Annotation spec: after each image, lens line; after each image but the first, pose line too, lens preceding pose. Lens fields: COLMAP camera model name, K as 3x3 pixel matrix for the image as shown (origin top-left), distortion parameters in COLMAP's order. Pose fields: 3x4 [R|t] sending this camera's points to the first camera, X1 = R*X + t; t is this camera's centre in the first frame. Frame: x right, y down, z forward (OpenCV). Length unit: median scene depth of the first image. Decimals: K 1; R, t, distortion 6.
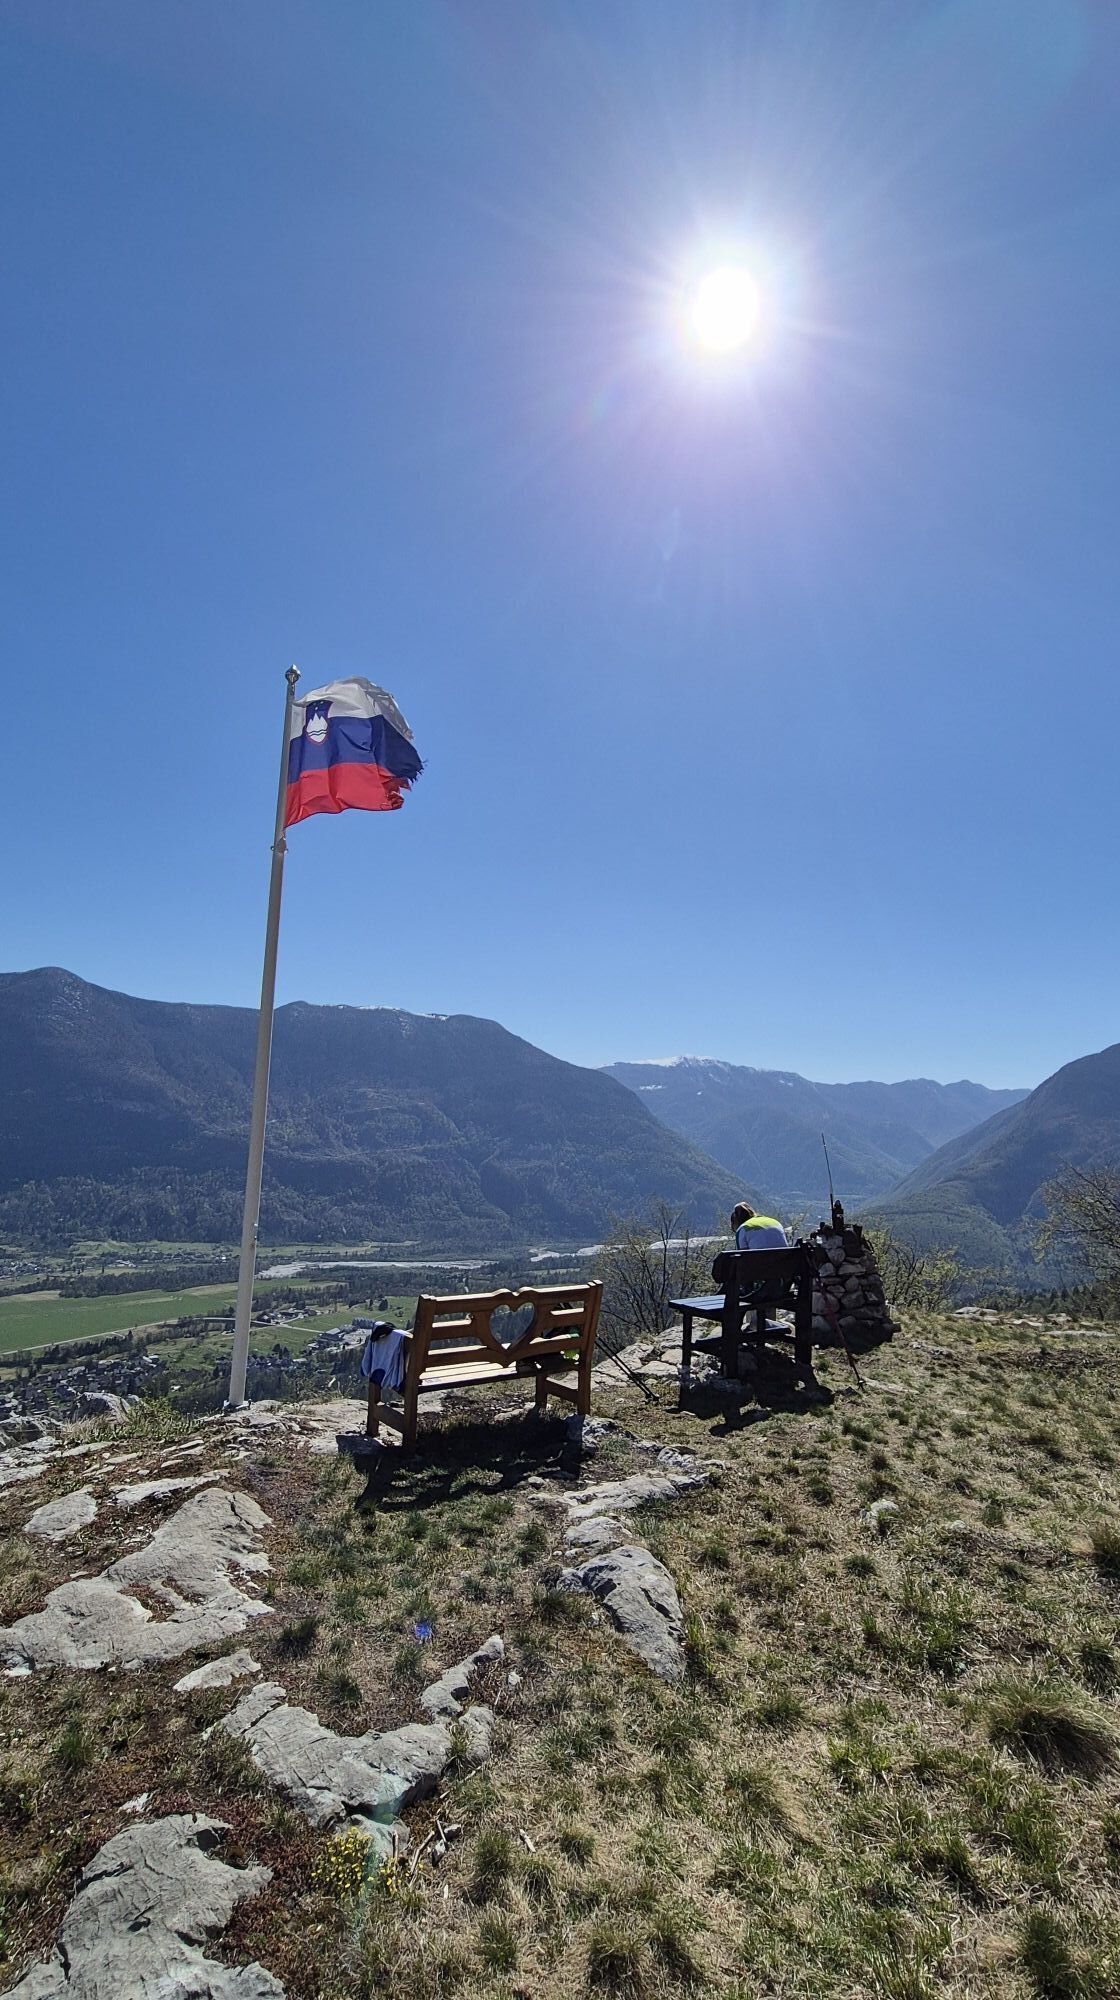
lens RADIAL K [[1043.4, 0, 575.3], [0, 1043.4, 964.4], [0, 0, 1]] dist [-0.010949, 0.007314]
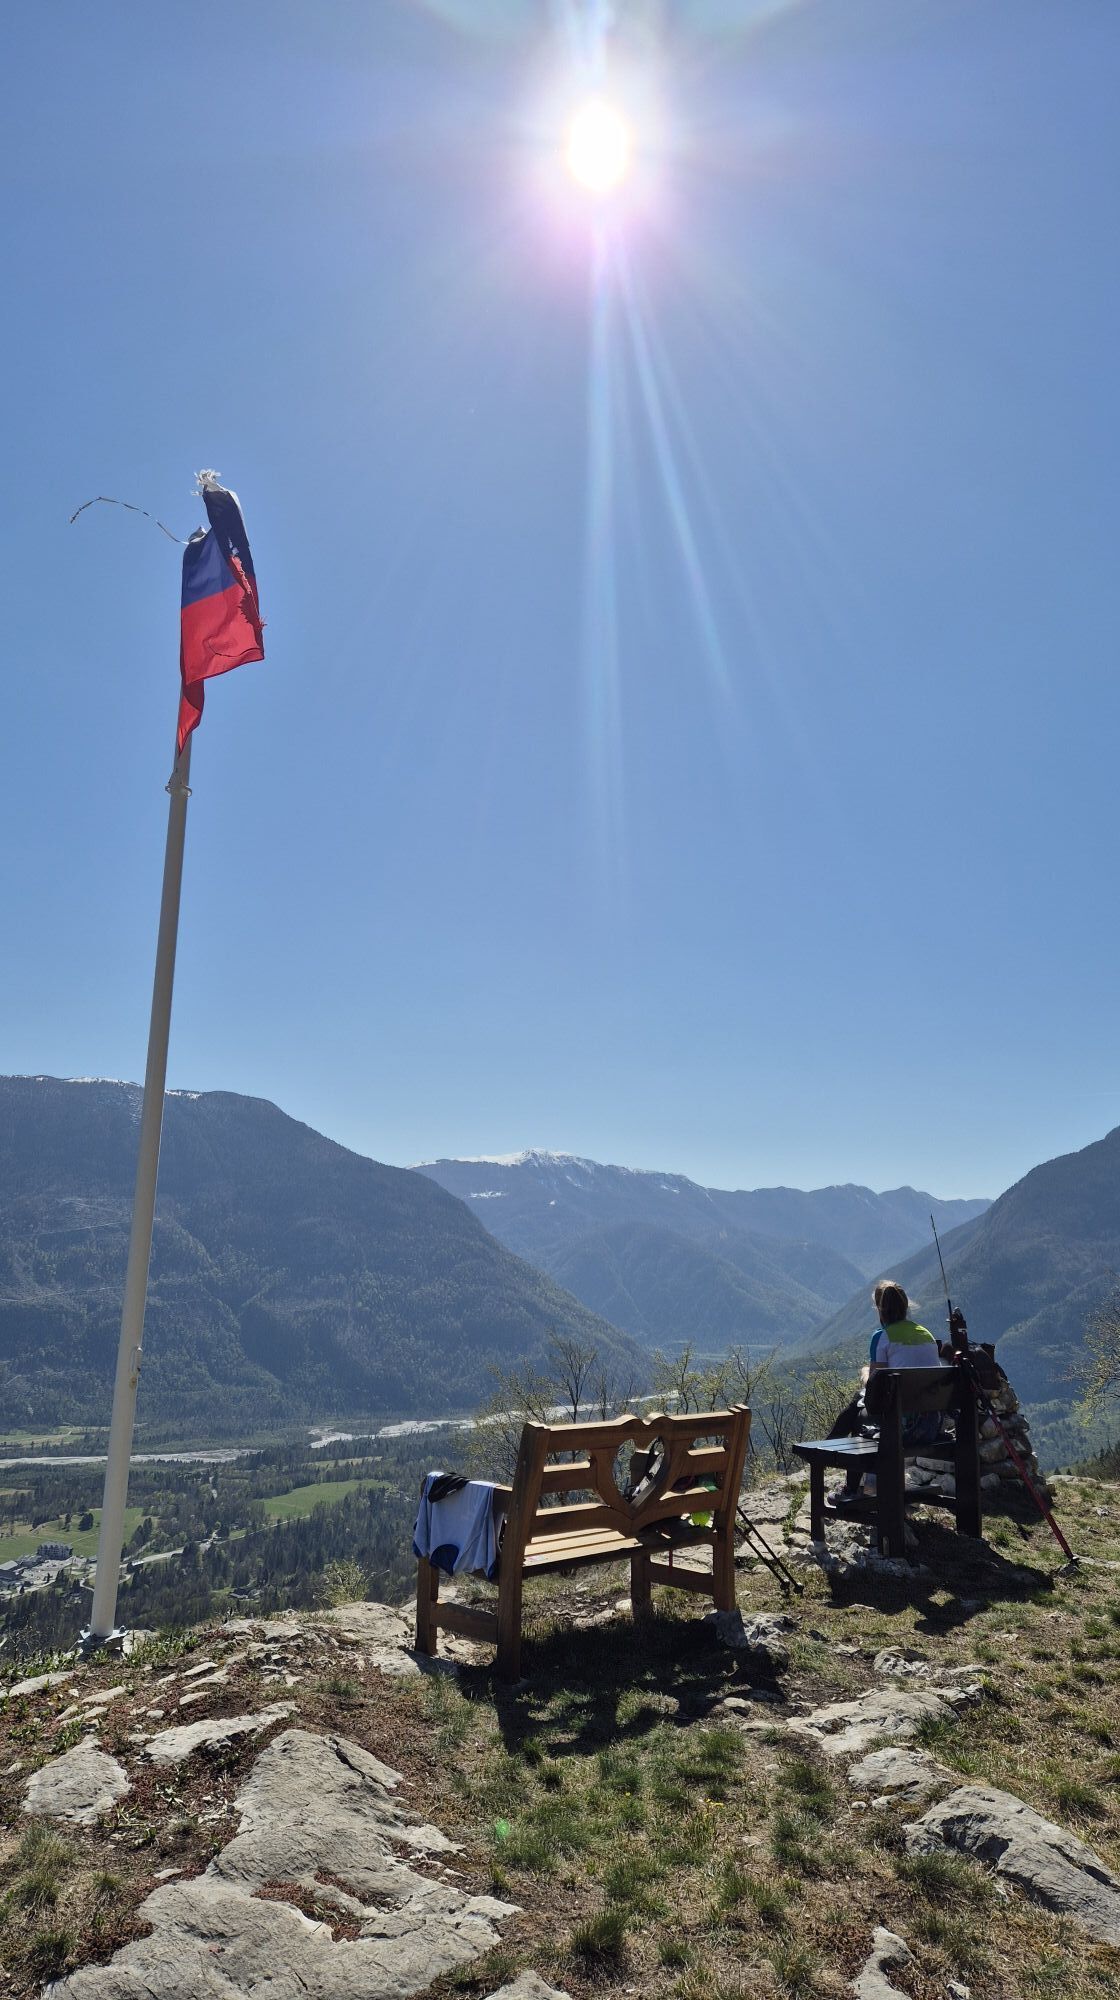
lens RADIAL K [[1434.2, 0, 557.1], [0, 1434.2, 962.0], [0, 0, 1]] dist [0.096290, -0.085492]
pose [[0.990695, 0.022927, 0.134153, -0.239397], [-0.016675, 0.998730, -0.047545, 0.063890], [-0.135072, 0.044866, 0.989819, 0.070354]]
